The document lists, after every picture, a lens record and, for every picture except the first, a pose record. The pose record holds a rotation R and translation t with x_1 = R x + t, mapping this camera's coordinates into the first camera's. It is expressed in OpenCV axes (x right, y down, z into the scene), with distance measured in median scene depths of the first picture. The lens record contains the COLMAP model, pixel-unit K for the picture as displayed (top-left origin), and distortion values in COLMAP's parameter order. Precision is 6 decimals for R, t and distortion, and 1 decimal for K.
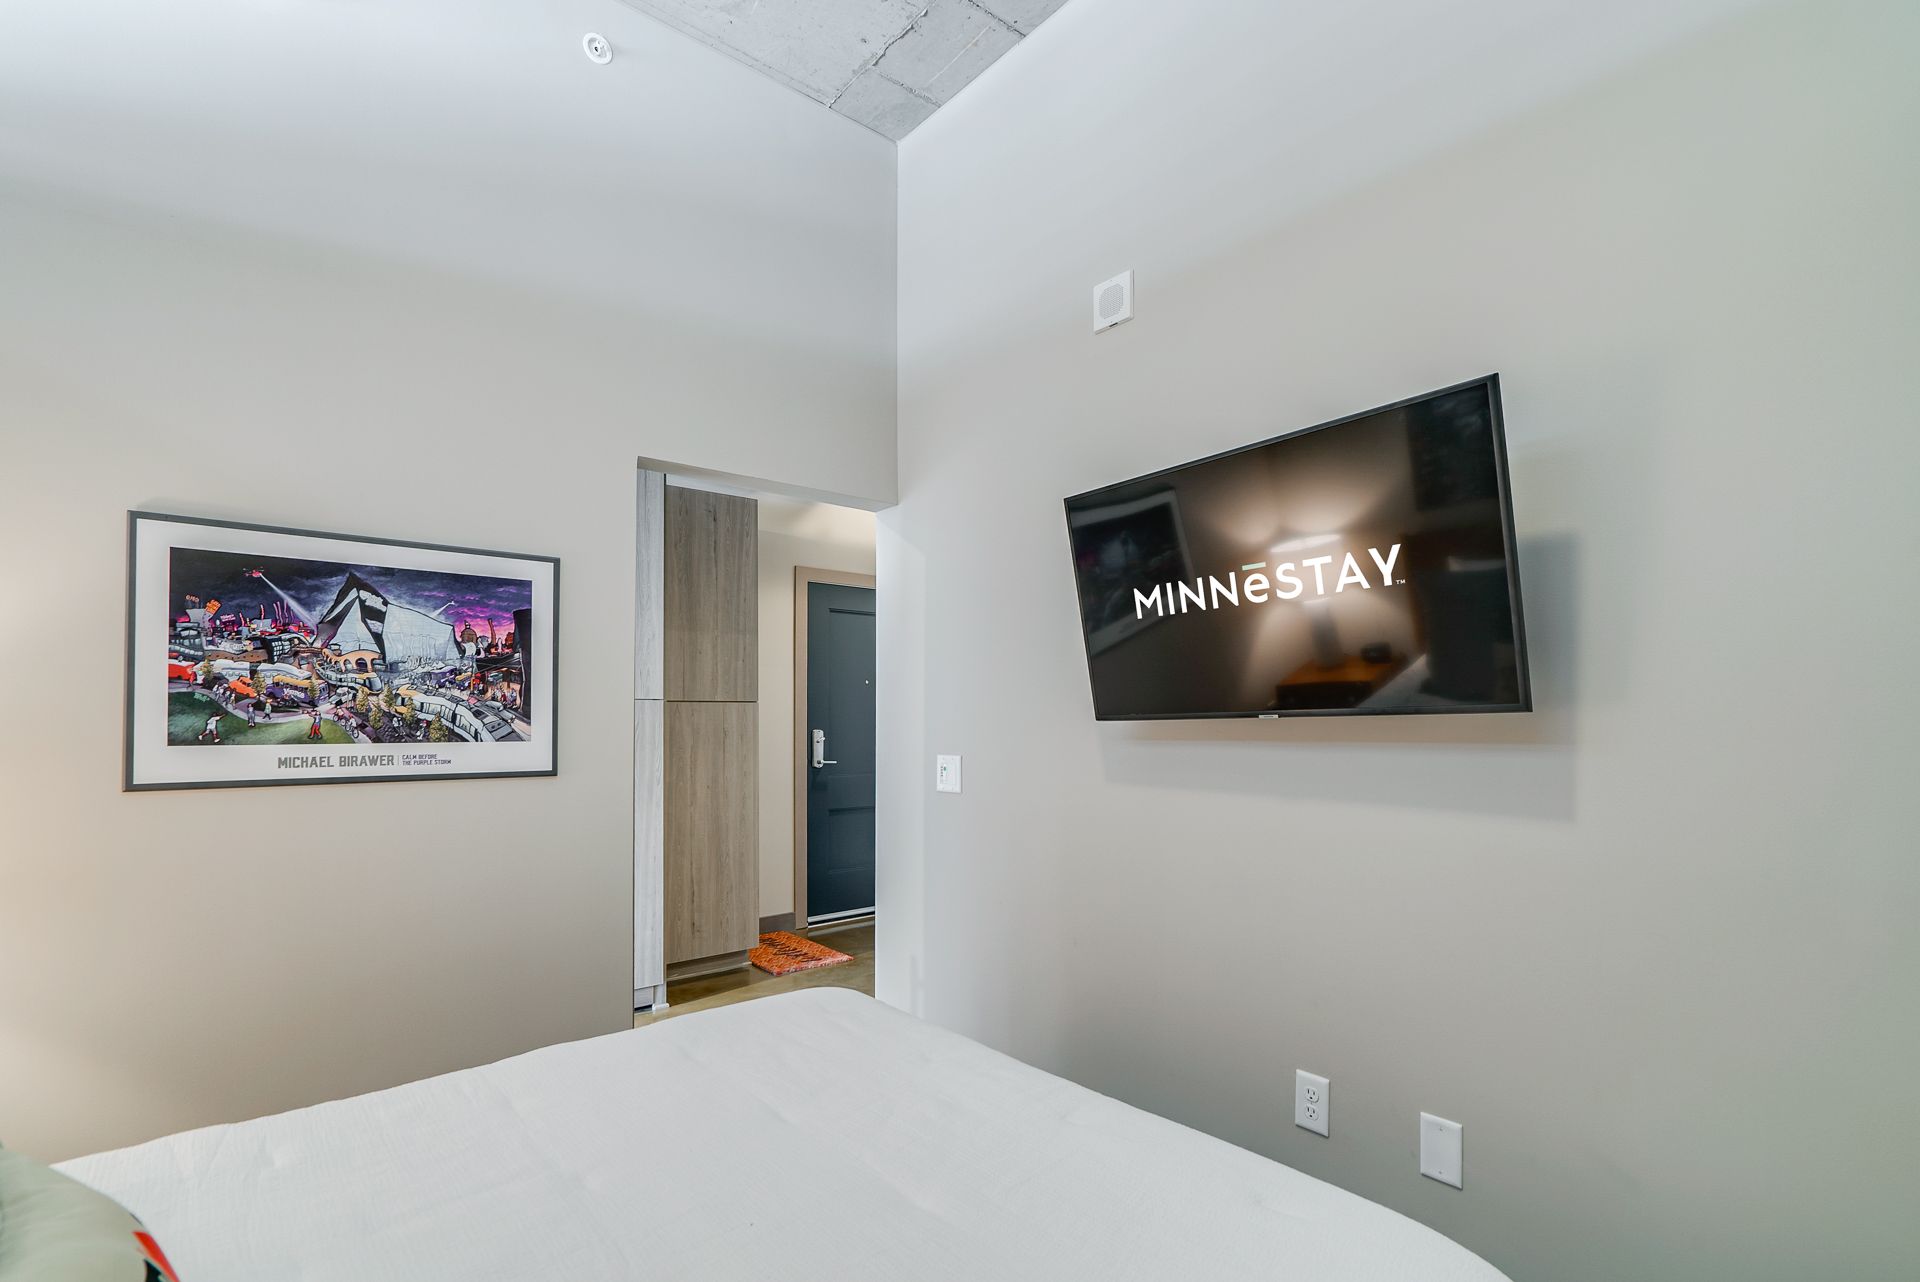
lens RADIAL K [[882.0, 0, 955.7], [0, 882.0, 712.0], [0, 0, 1]] dist [-0.000798, 0.000045]
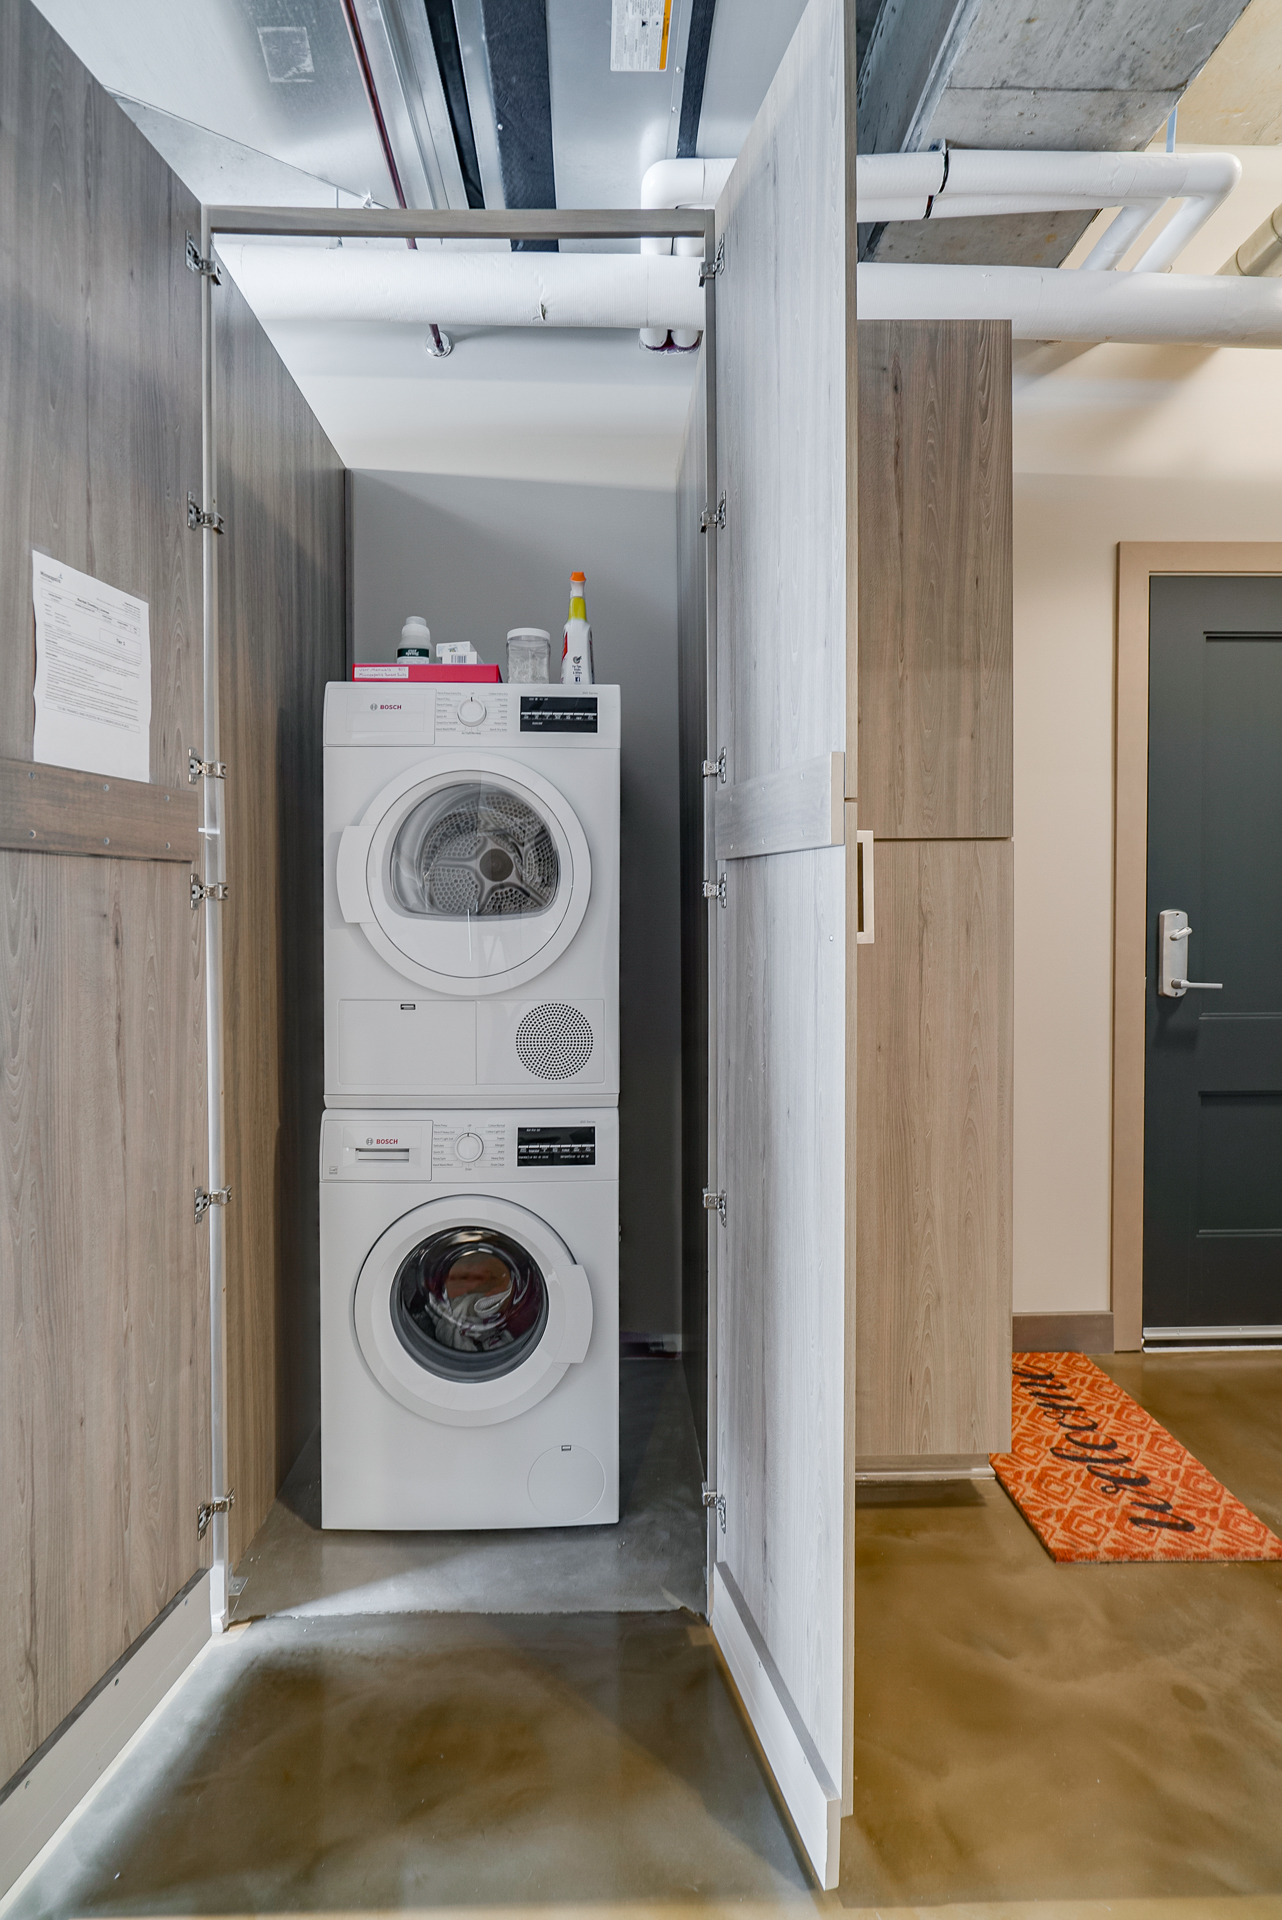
lens RADIAL K [[902.5, 0, 613.5], [0, 902.5, 919.1], [0, 0, 1]] dist [-0.003613, -0.000152]
pose [[0.775276, 0.010507, -0.631536, -0.106854], [0.007389, 0.999642, 0.025702, 0.012536], [0.631580, -0.024593, 0.774921, 0.572008]]
